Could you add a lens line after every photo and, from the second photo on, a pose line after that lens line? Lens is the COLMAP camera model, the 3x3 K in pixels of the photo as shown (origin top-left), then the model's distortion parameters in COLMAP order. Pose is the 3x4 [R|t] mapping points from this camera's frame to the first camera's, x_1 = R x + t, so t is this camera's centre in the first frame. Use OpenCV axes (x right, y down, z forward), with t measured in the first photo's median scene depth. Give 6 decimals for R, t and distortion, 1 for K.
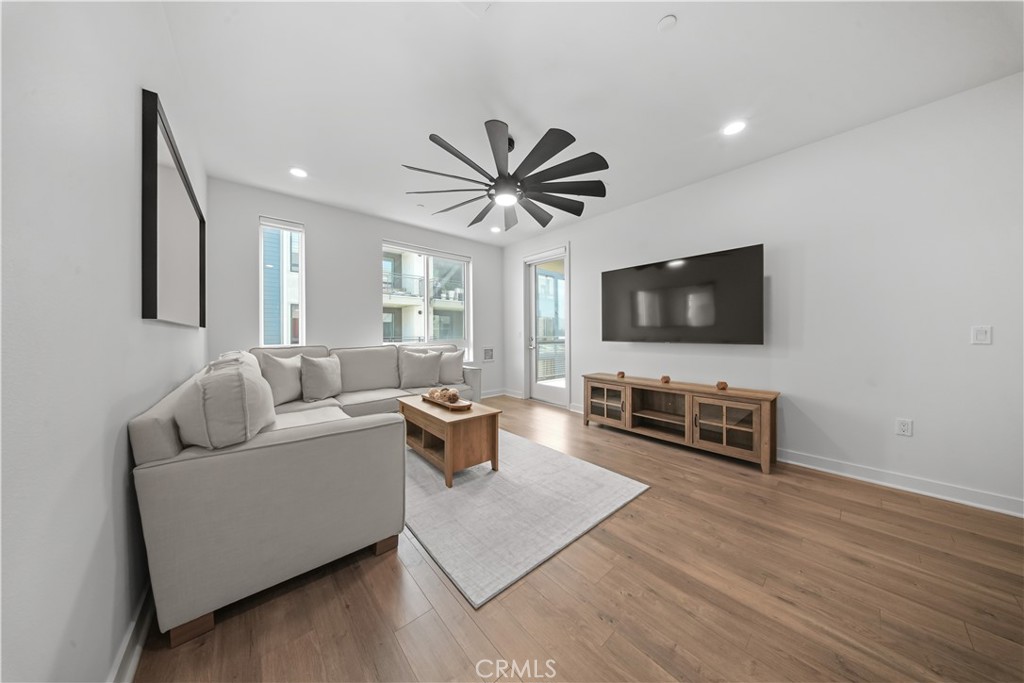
lens RADIAL K [[299.5, 0, 506.0], [0, 299.5, 340.5], [0, 0, 1]] dist [-0.003571, -0.000743]
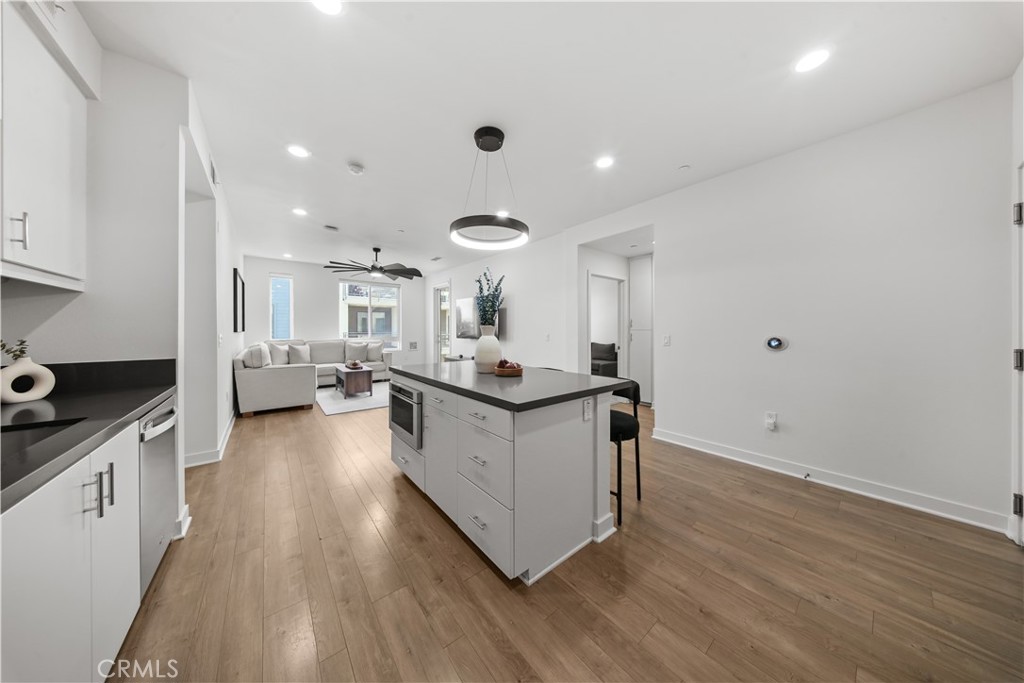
lens RADIAL K [[299.5, 0, 513.3], [0, 299.5, 335.1], [0, 0, 1]] dist [-0.003571, -0.000743]
pose [[0.999792, 0.001859, -0.020310, 1.073835], [-0.001844, 0.999998, 0.000723, -0.024176], [0.020311, -0.000686, 0.999793, -1.223511]]
